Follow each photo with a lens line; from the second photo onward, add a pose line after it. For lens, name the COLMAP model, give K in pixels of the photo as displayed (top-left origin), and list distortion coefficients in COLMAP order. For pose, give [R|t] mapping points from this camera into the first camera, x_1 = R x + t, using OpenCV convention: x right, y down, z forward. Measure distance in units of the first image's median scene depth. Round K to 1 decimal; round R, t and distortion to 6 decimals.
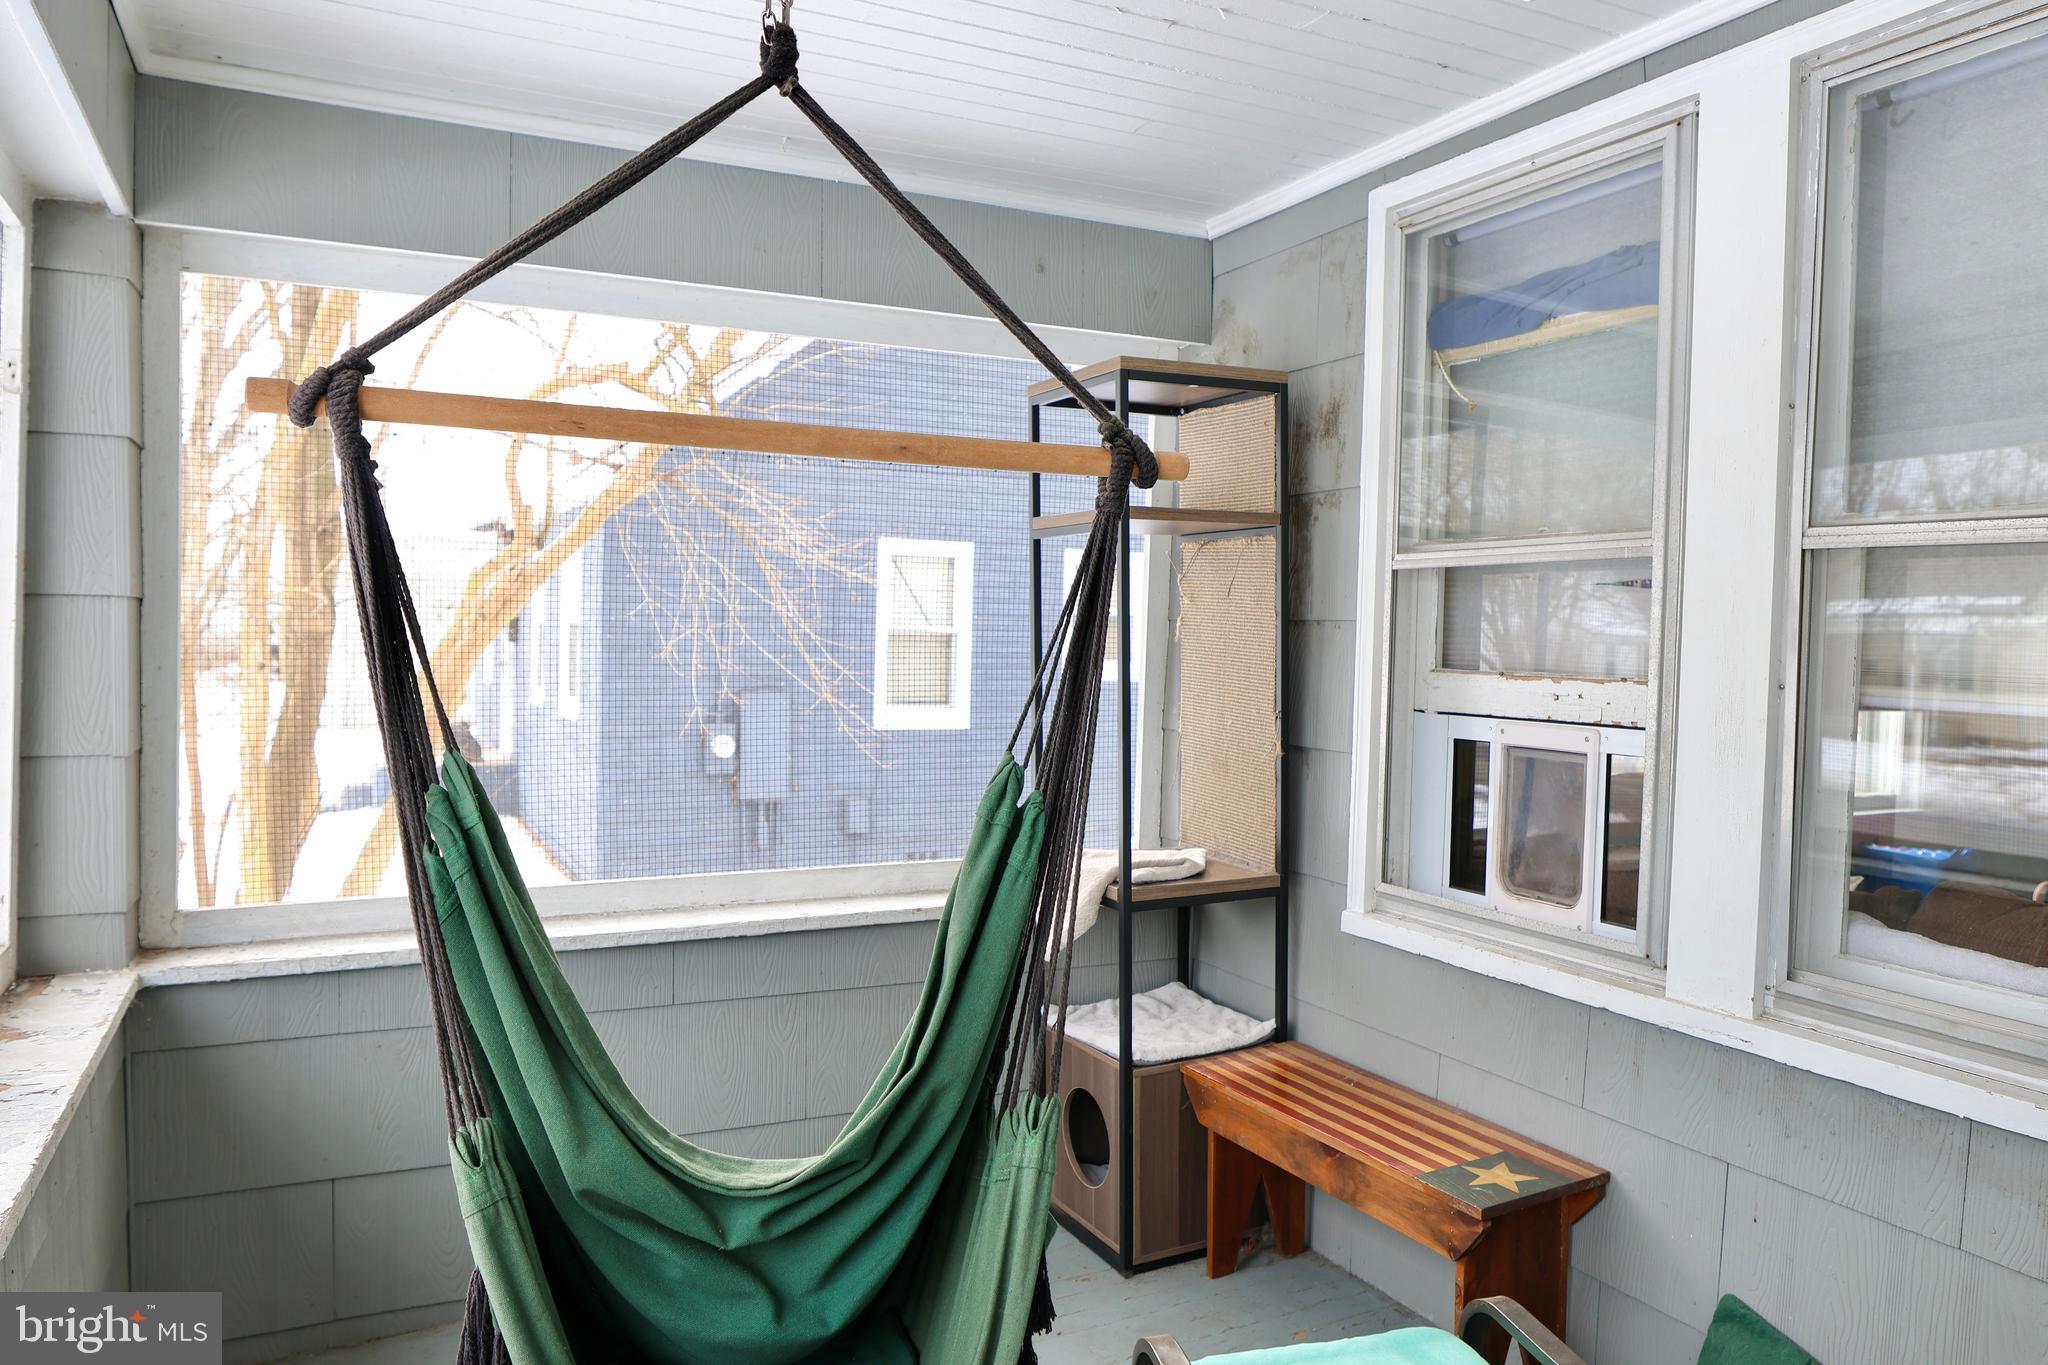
lens RADIAL K [[1417.0, 0, 1024.0], [0, 1417.0, 682.5], [0, 0, 1]] dist [-0.058098, 0.030101]
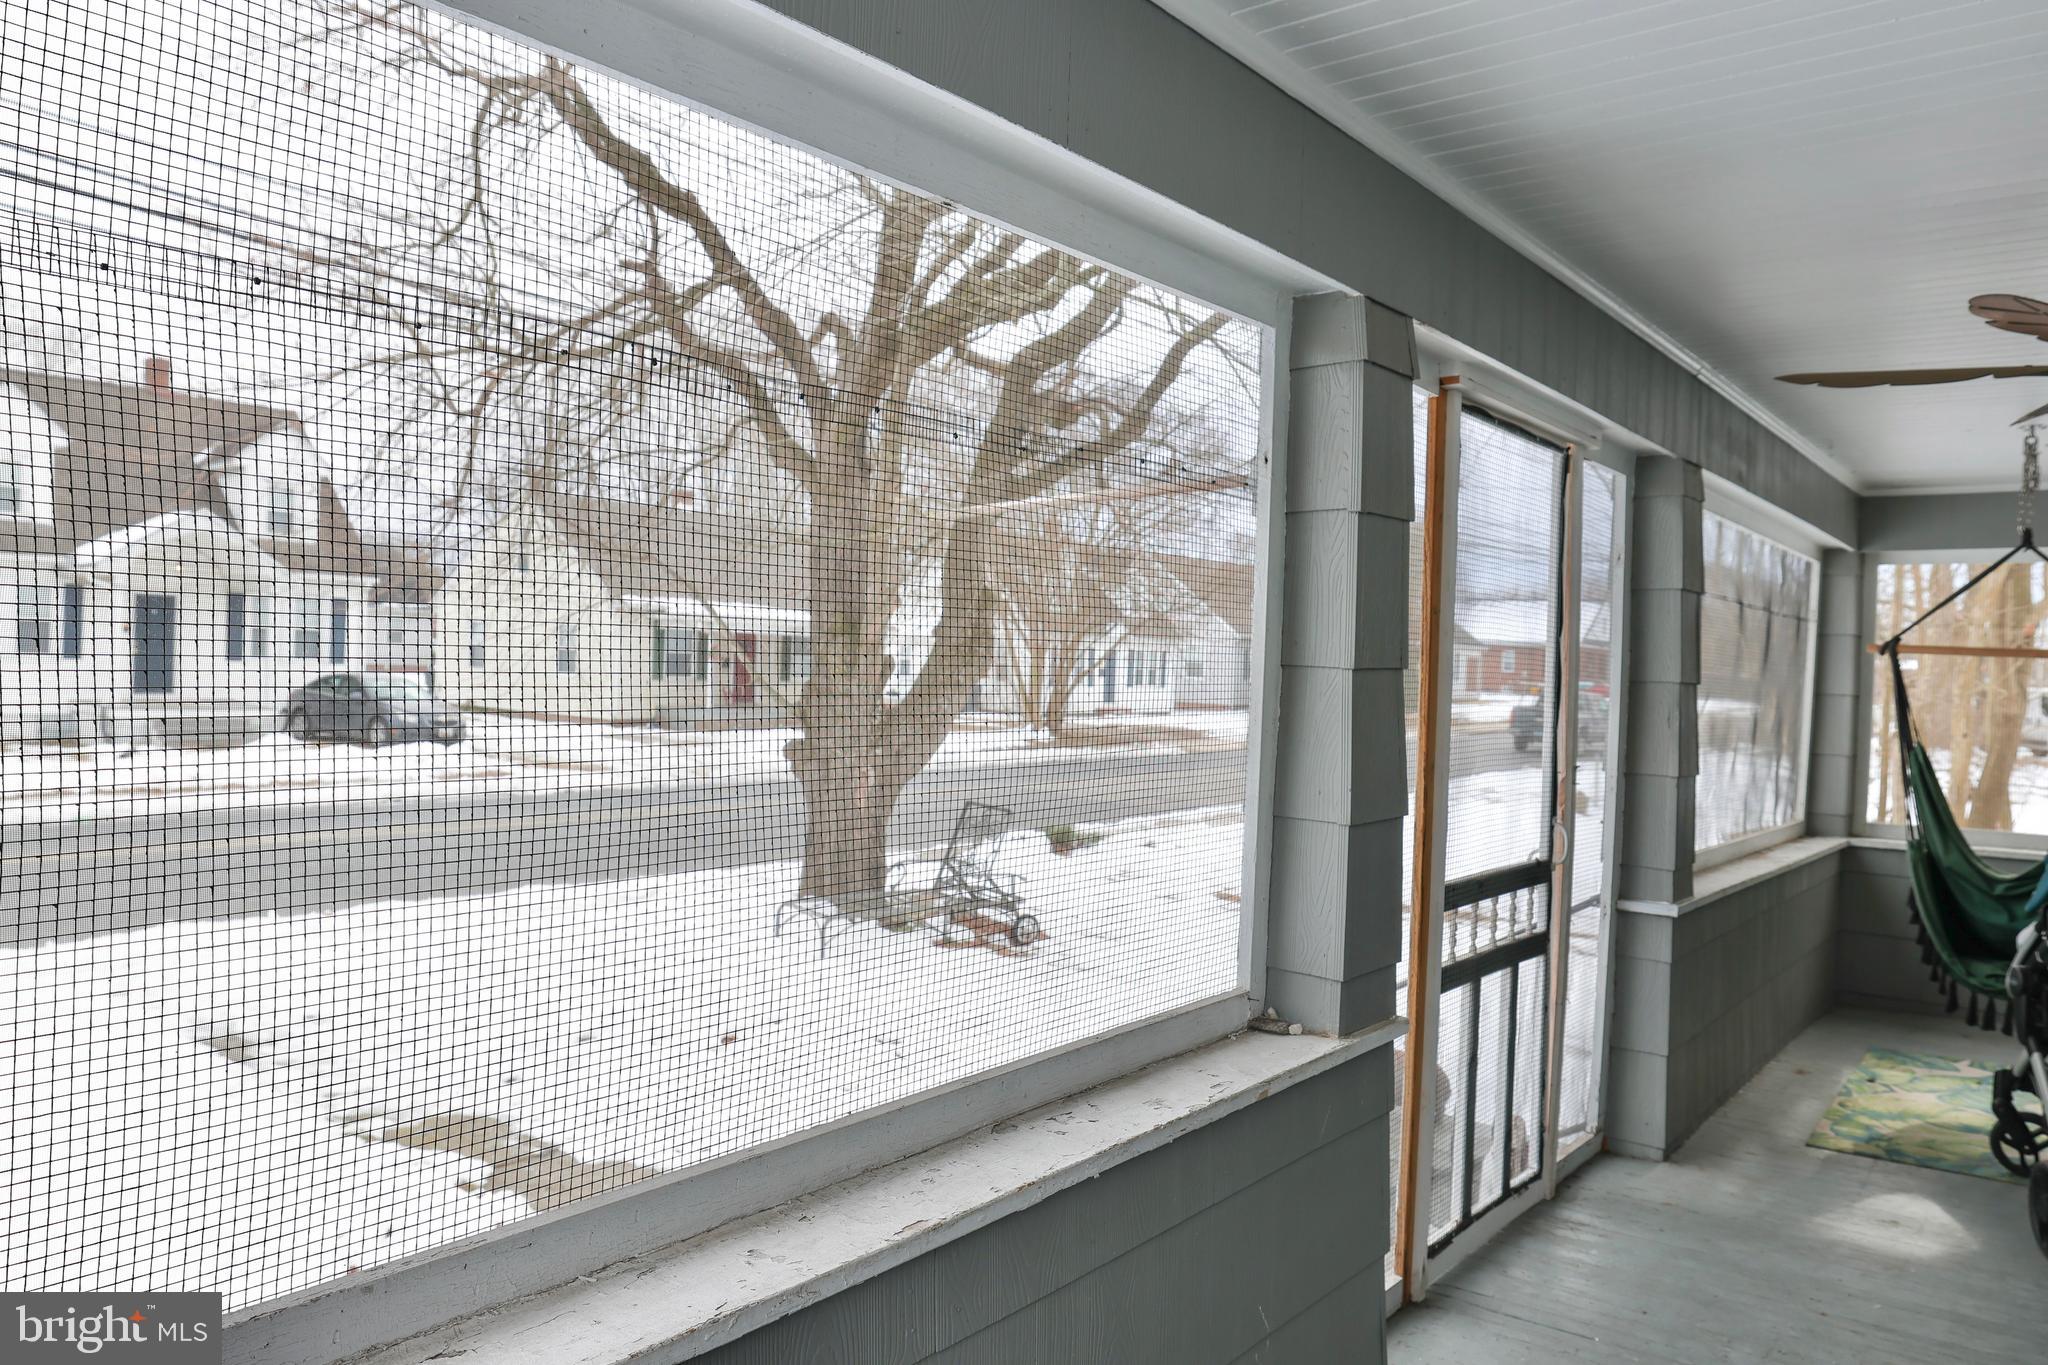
lens RADIAL K [[1417.0, 0, 1024.0], [0, 1417.0, 682.5], [0, 0, 1]] dist [-0.058098, 0.030101]
pose [[0.402938, -0.018100, -0.915048, 1.421536], [-0.050874, 0.997816, -0.042139, 0.113833], [0.913812, 0.063531, 0.401137, -1.868283]]
